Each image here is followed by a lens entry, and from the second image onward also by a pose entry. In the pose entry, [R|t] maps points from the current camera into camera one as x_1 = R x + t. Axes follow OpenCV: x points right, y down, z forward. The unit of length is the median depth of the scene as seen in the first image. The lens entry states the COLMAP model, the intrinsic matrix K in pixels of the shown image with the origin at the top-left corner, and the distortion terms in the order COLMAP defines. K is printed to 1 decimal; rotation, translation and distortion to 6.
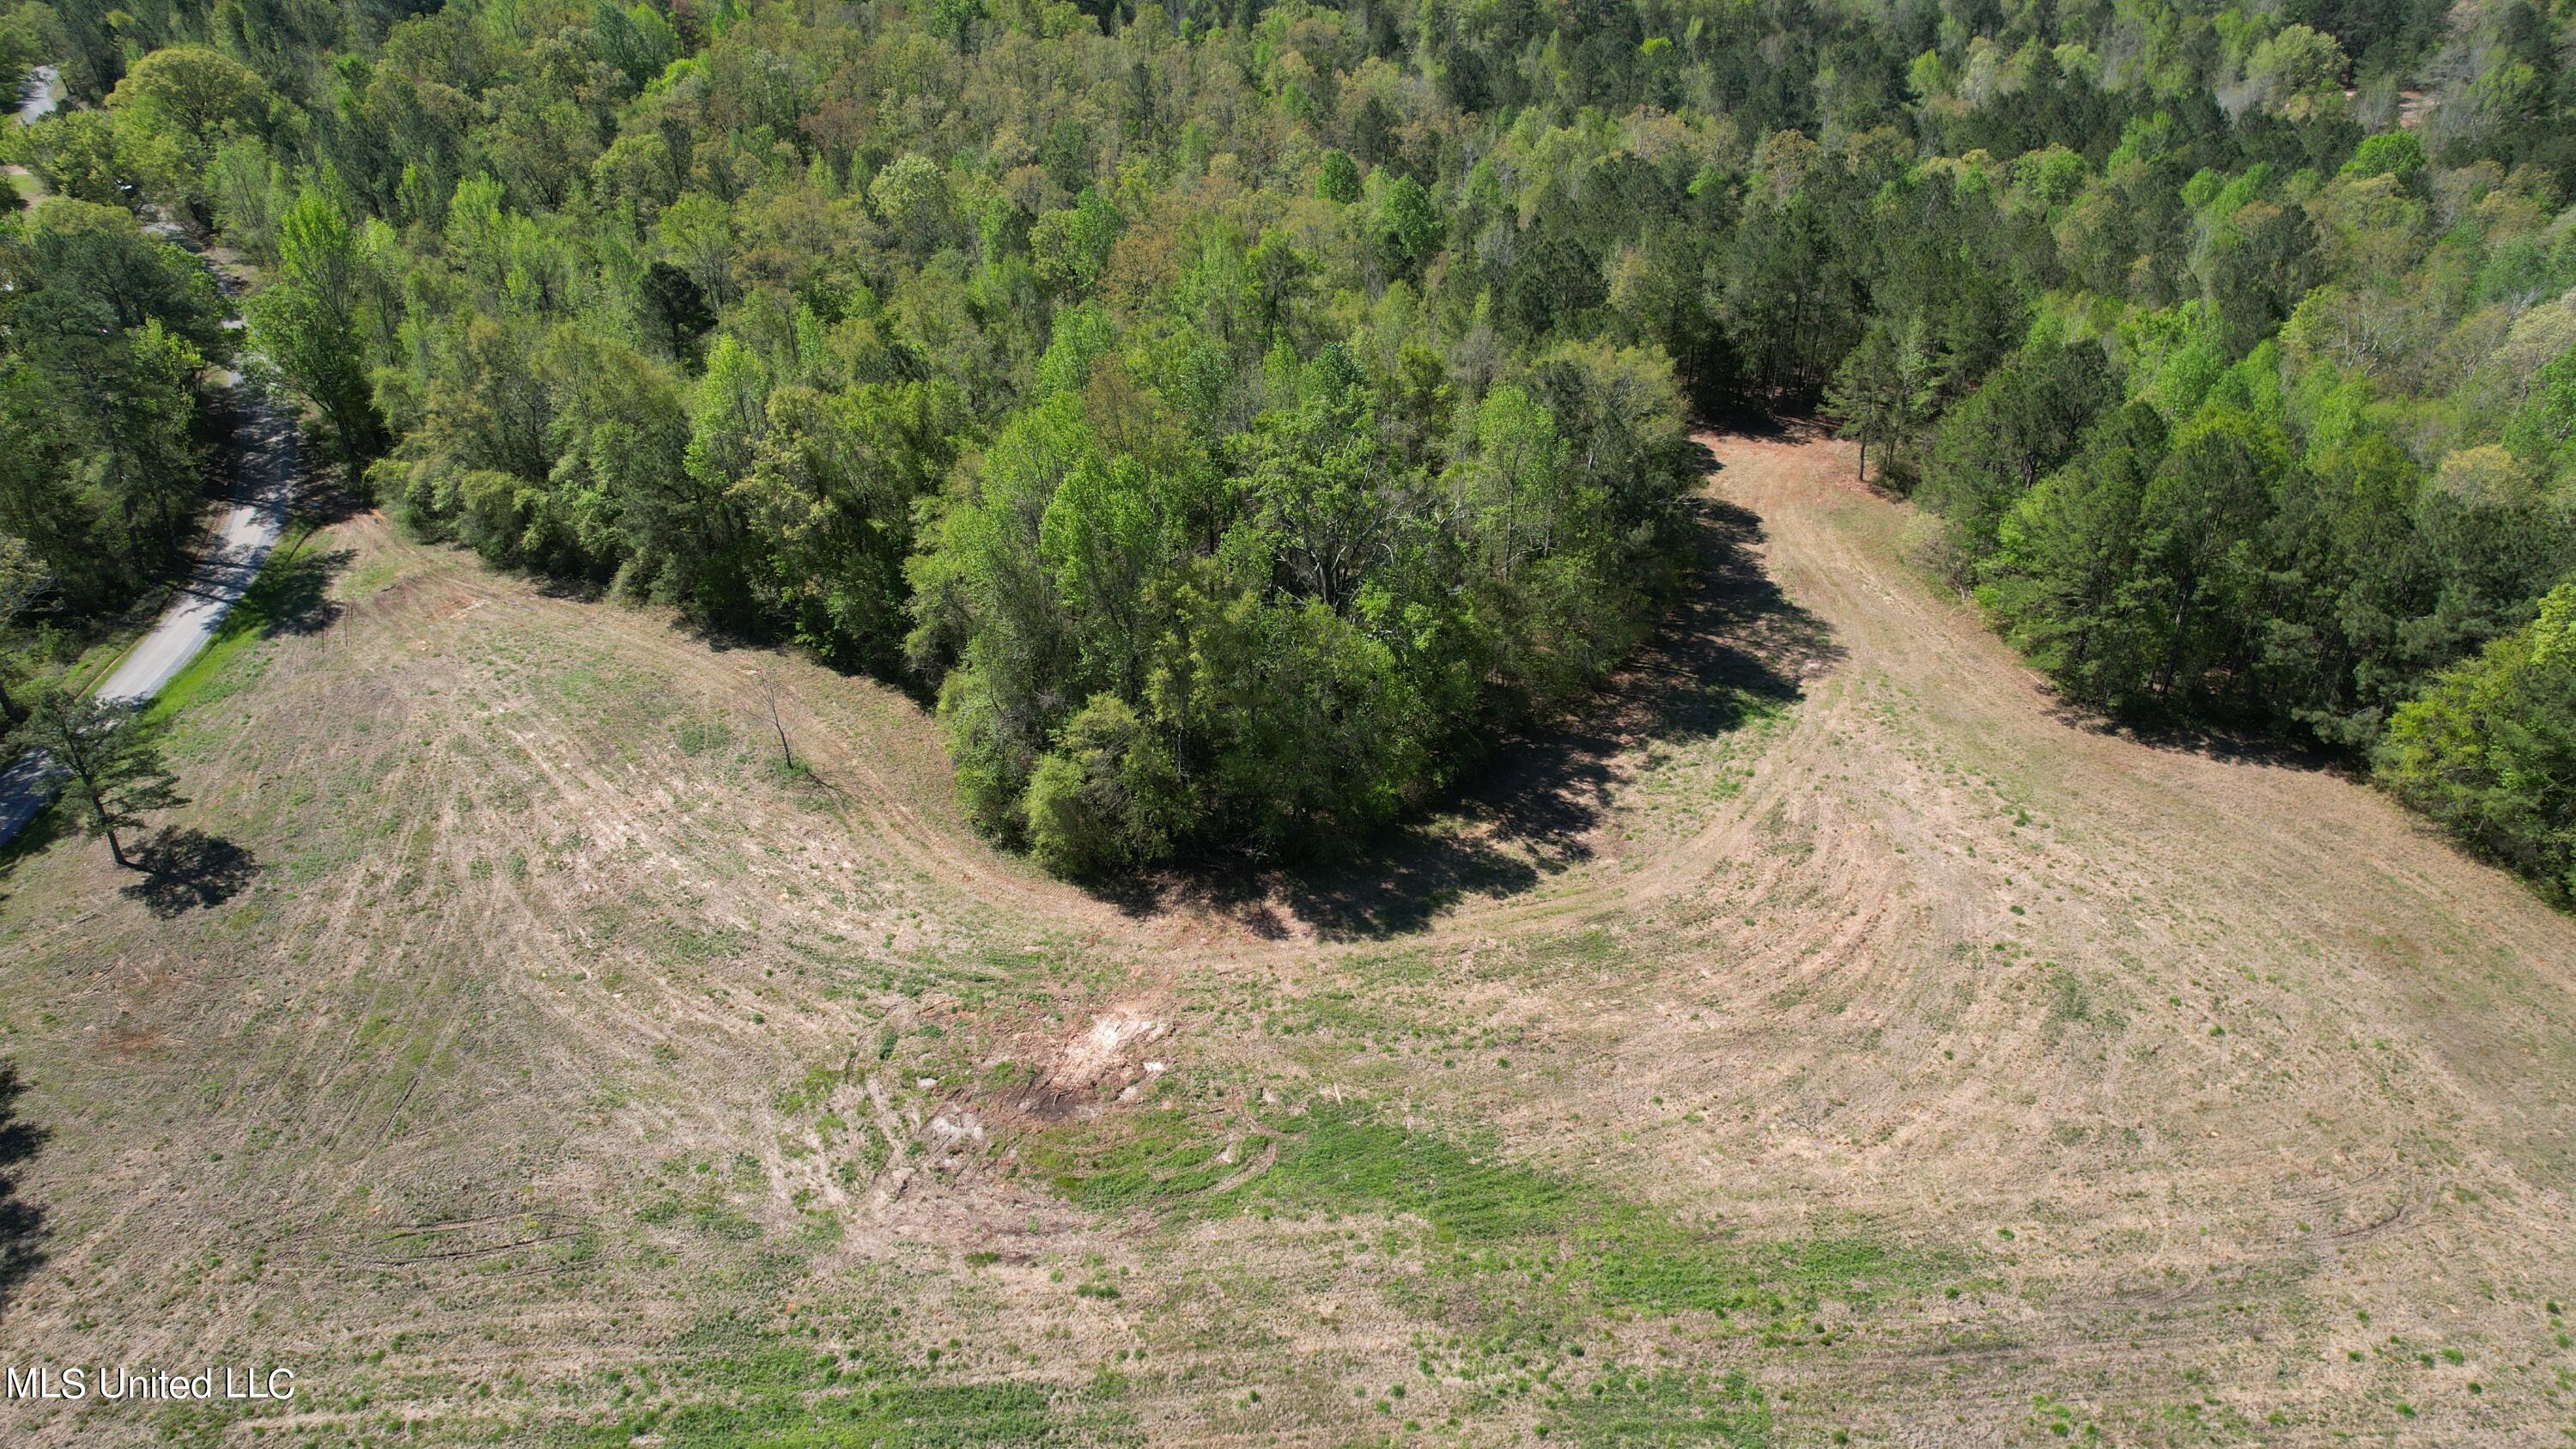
lens RADIAL K [[1638.5, 0, 1288.0], [0, 1638.5, 724.5], [0, 0, 1]] dist [-0.064014, 0.050285]
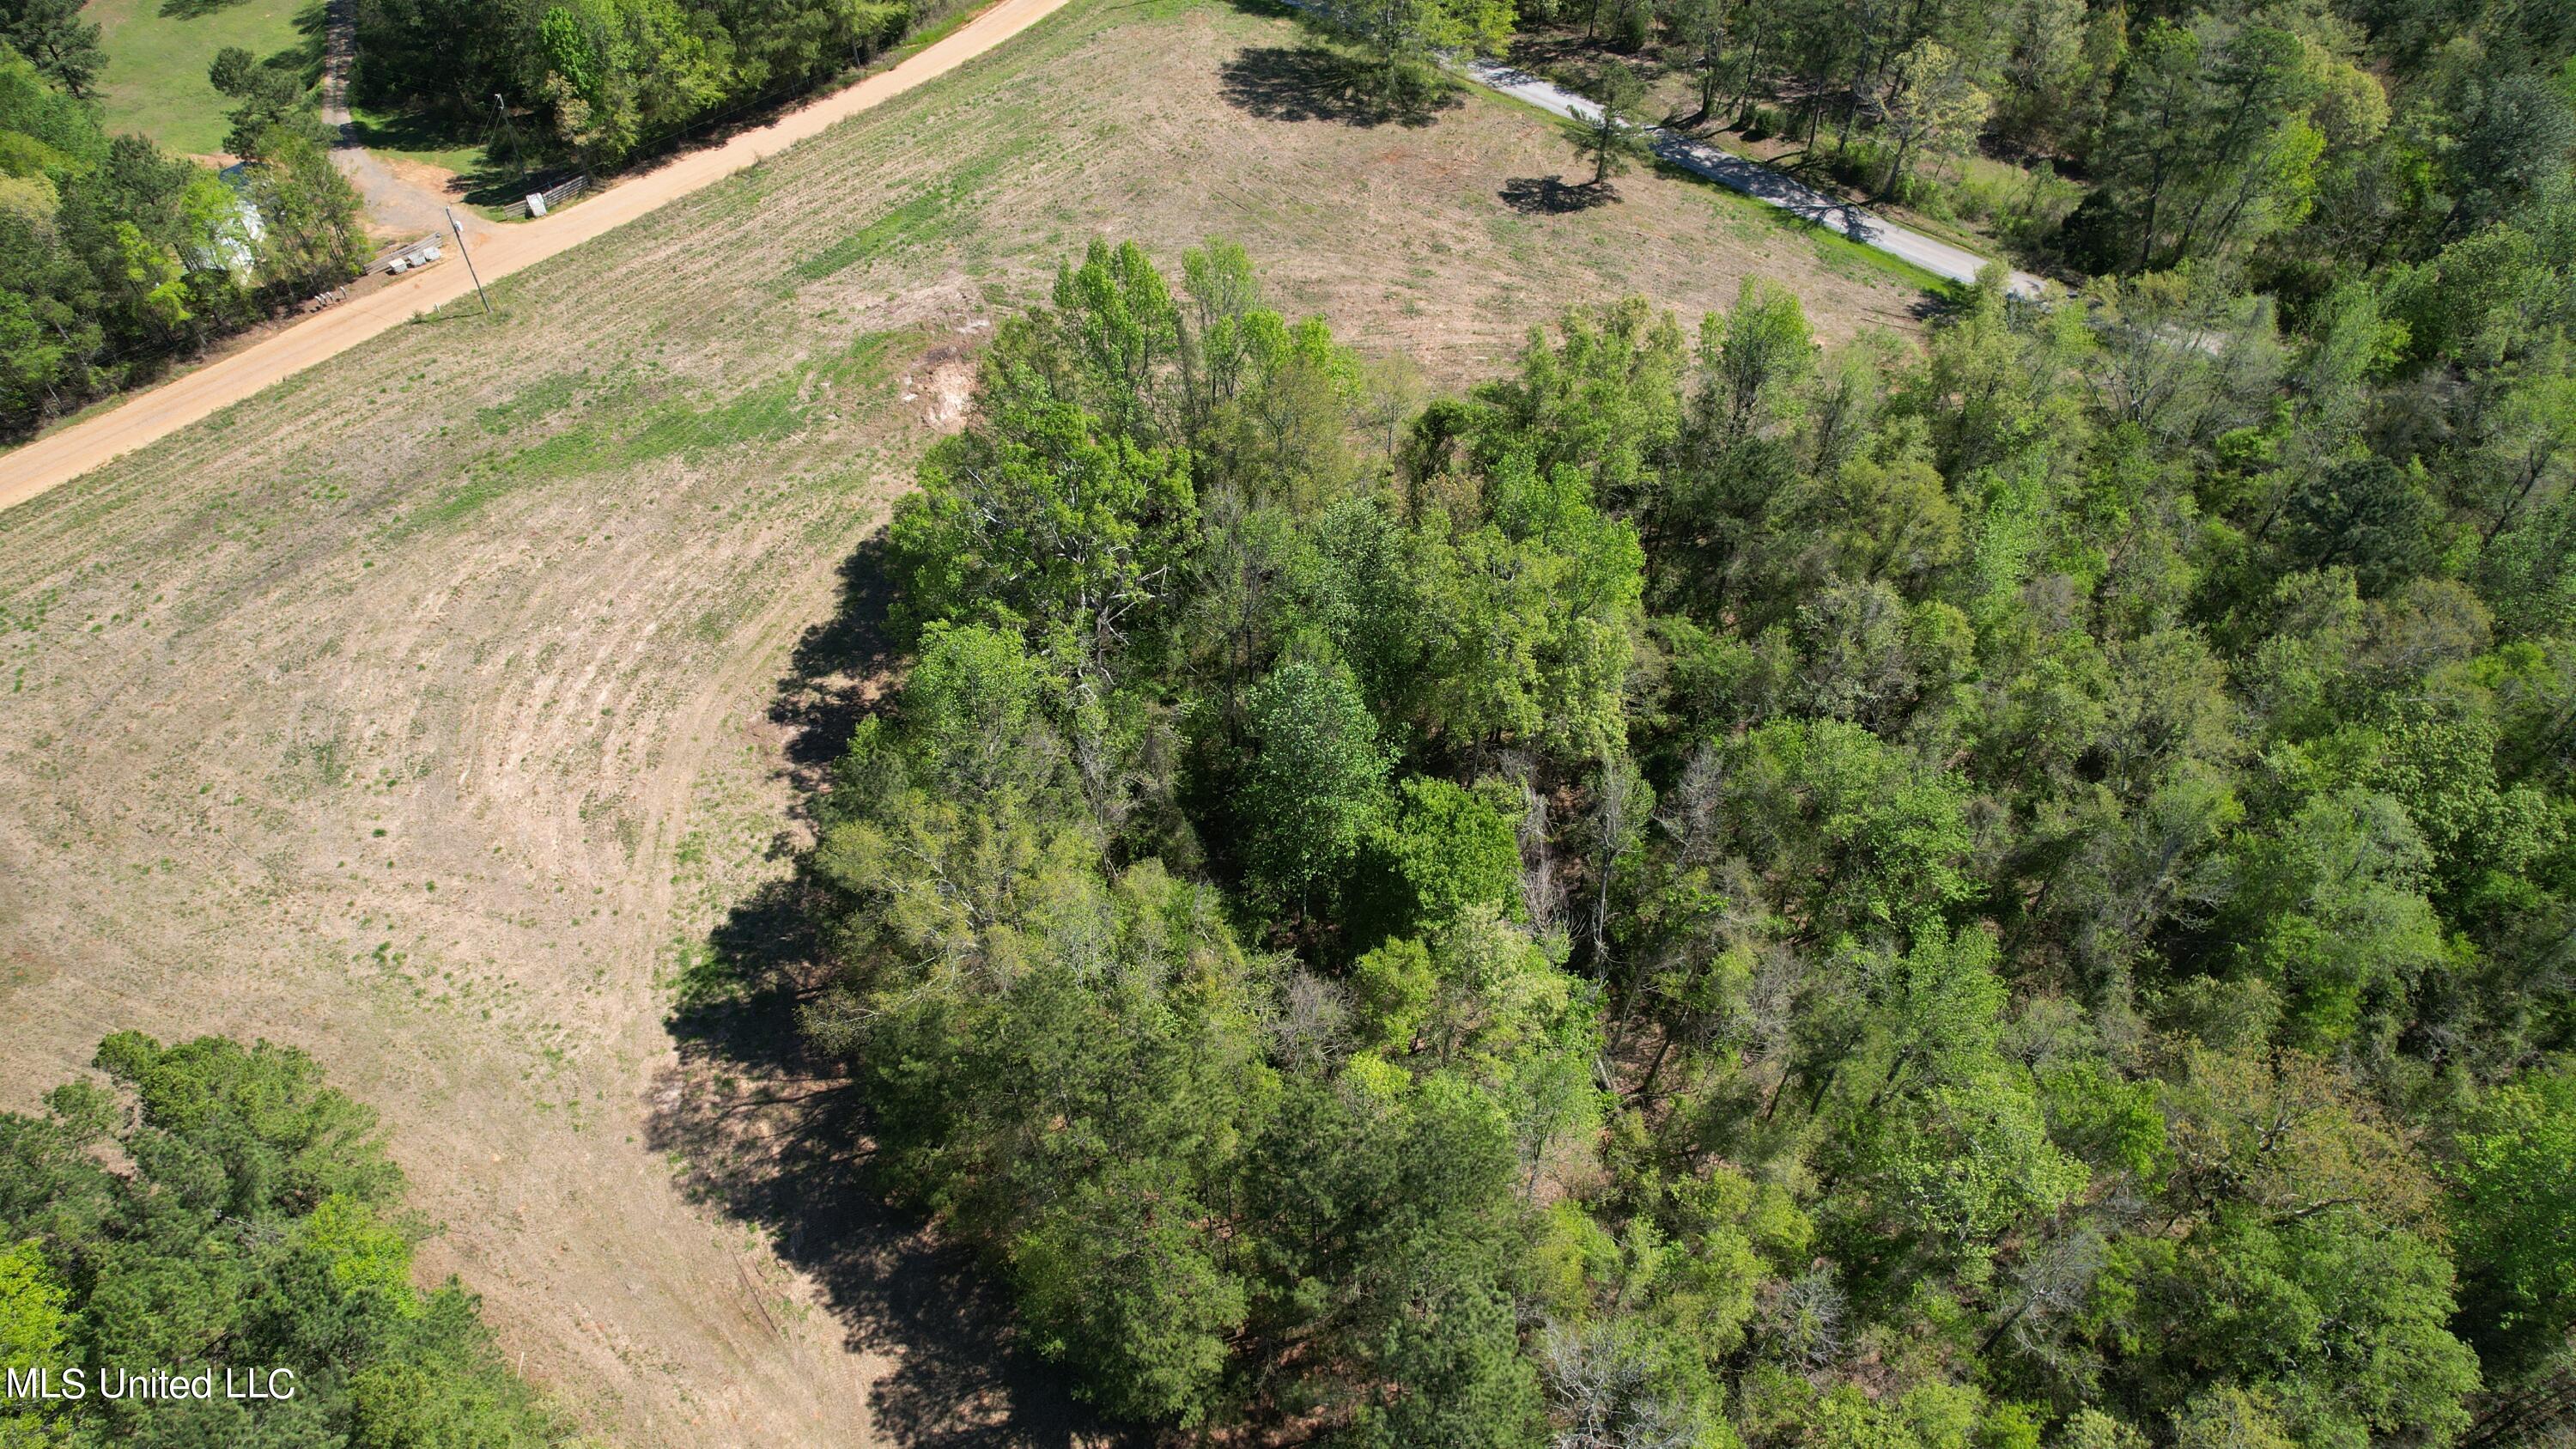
lens RADIAL K [[1638.5, 0, 1288.0], [0, 1638.5, 724.5], [0, 0, 1]] dist [-0.064014, 0.050285]
pose [[-0.722891, 0.523313, -0.451190, 0.434336], [-0.361683, 0.269799, 0.892409, -1.019405], [0.588740, 0.808302, -0.005762, 1.230733]]
